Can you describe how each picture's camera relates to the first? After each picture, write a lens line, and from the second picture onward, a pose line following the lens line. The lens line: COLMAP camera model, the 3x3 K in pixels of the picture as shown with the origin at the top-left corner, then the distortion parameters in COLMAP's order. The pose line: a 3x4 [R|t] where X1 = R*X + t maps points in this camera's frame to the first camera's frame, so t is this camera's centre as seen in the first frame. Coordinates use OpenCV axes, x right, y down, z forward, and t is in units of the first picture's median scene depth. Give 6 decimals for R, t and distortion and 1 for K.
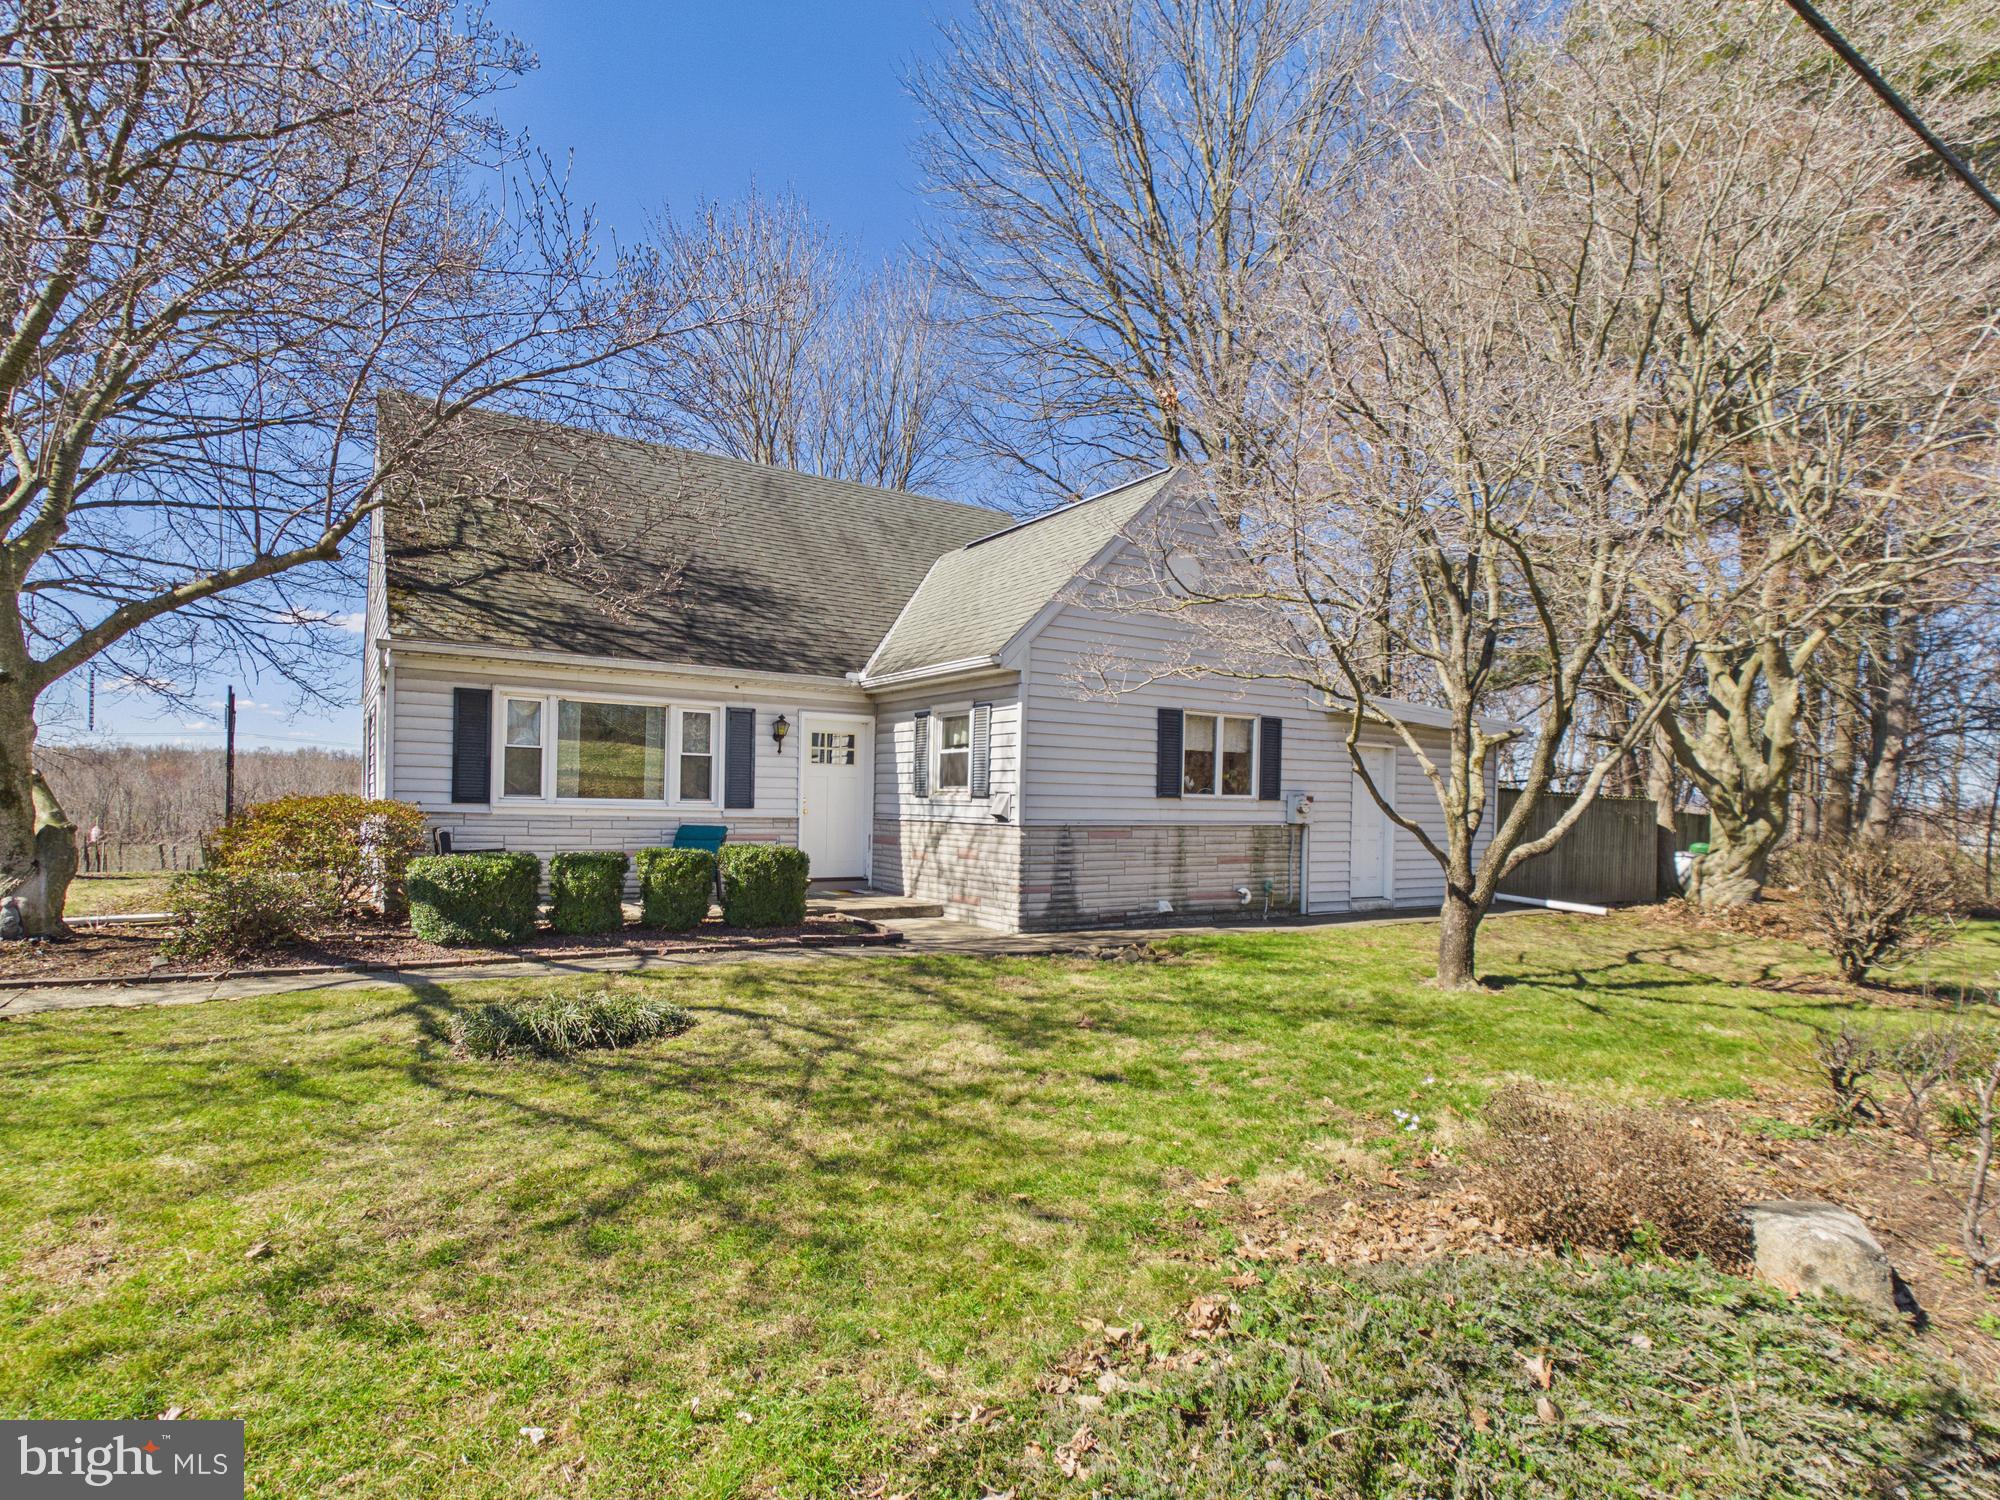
lens RADIAL K [[1043.5, 0, 997.0], [0, 1043.5, 799.9], [0, 0, 1]] dist [0.001948, 0.000716]
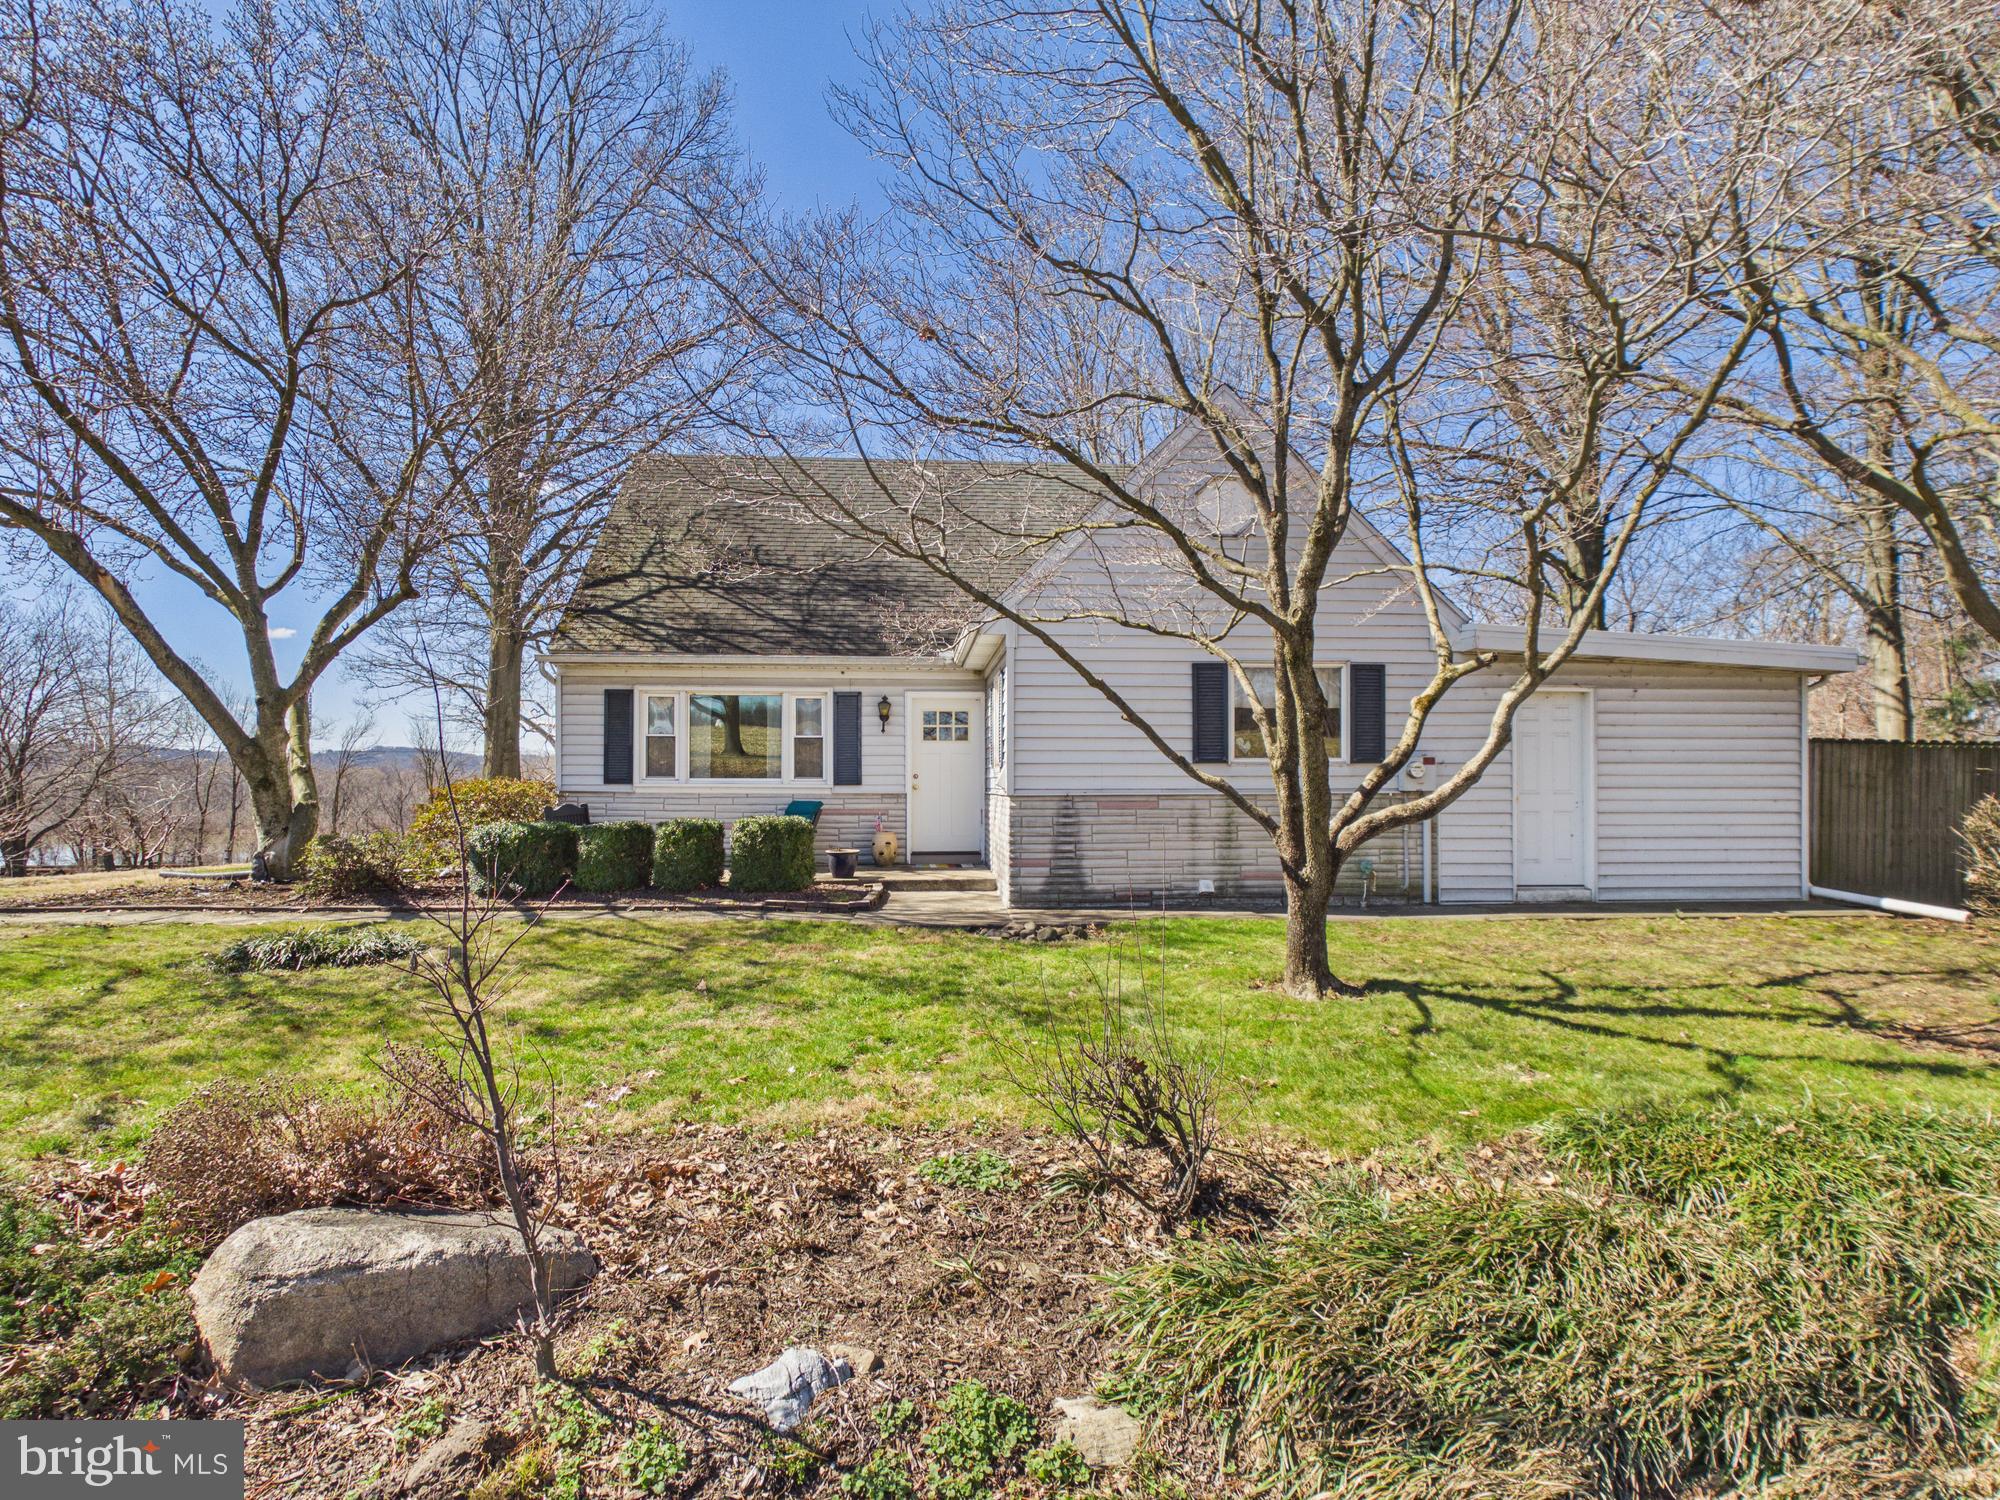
lens RADIAL K [[1046.7, 0, 1000.0], [0, 1046.7, 750.0], [0, 0, 1]] dist [-0.000052, 0.000098]
pose [[0.877661, -0.035431, -0.477970, 0.427985], [0.018643, 0.999033, -0.039822, 0.018743], [0.478919, 0.026040, 0.877473, 0.134265]]
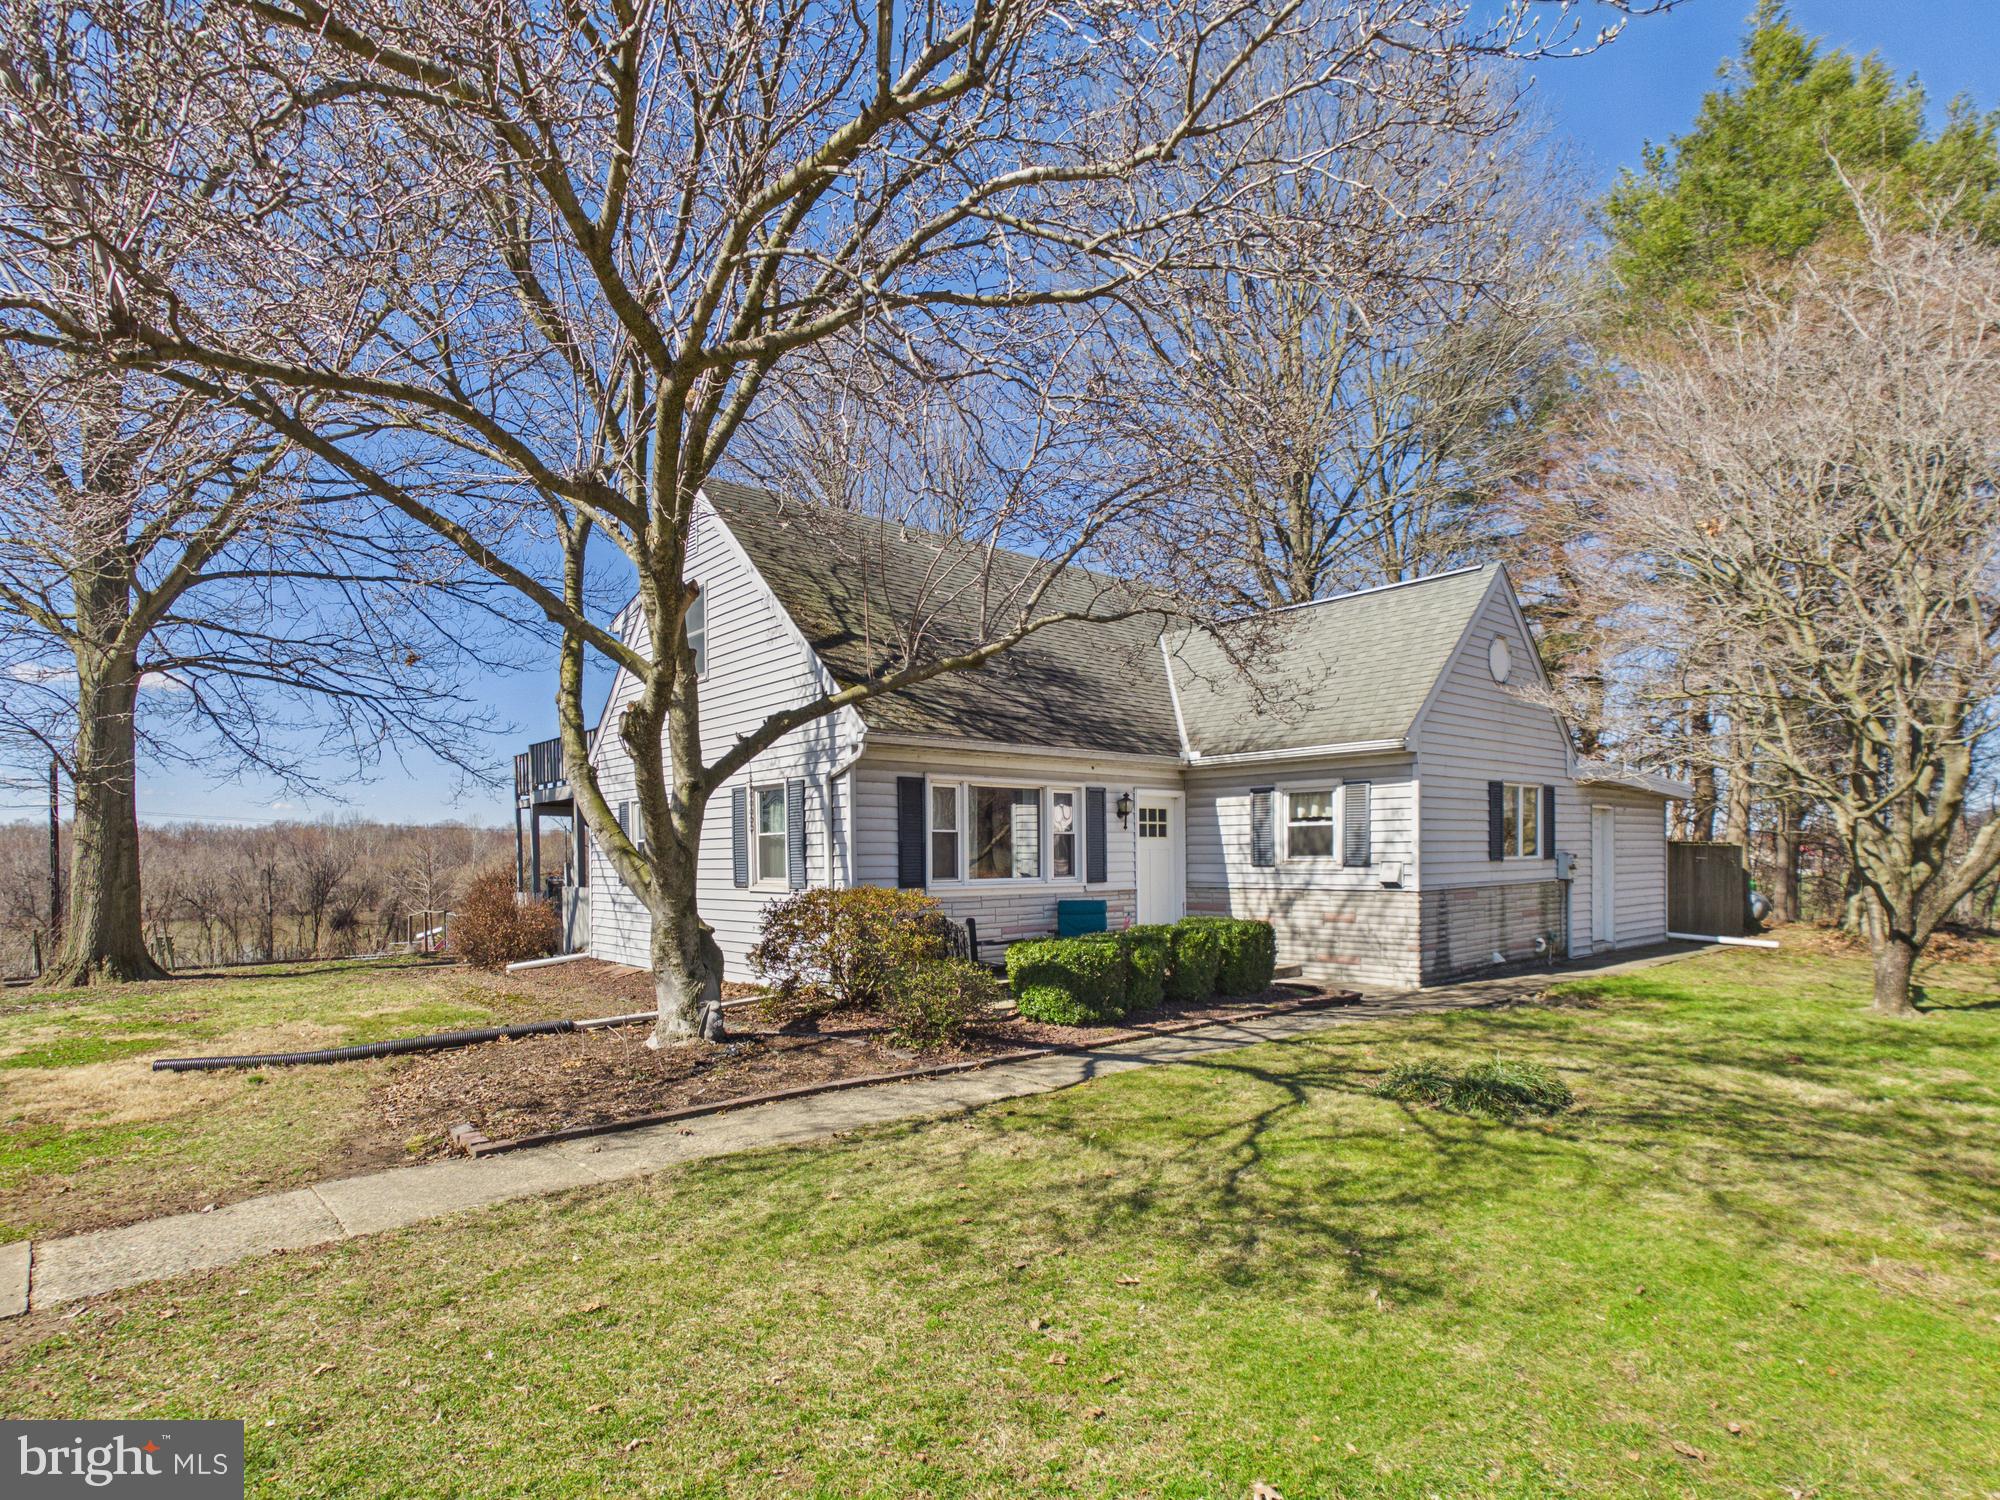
lens RADIAL K [[1043.7, 0, 997.9], [0, 1043.7, 866.7], [0, 0, 1]] dist [0.000876, 0.000247]
pose [[0.989128, -0.031859, 0.143562, -0.521881], [0.029617, 0.999404, 0.017725, -0.031015], [-0.144041, -0.013280, 0.989483, -0.033610]]
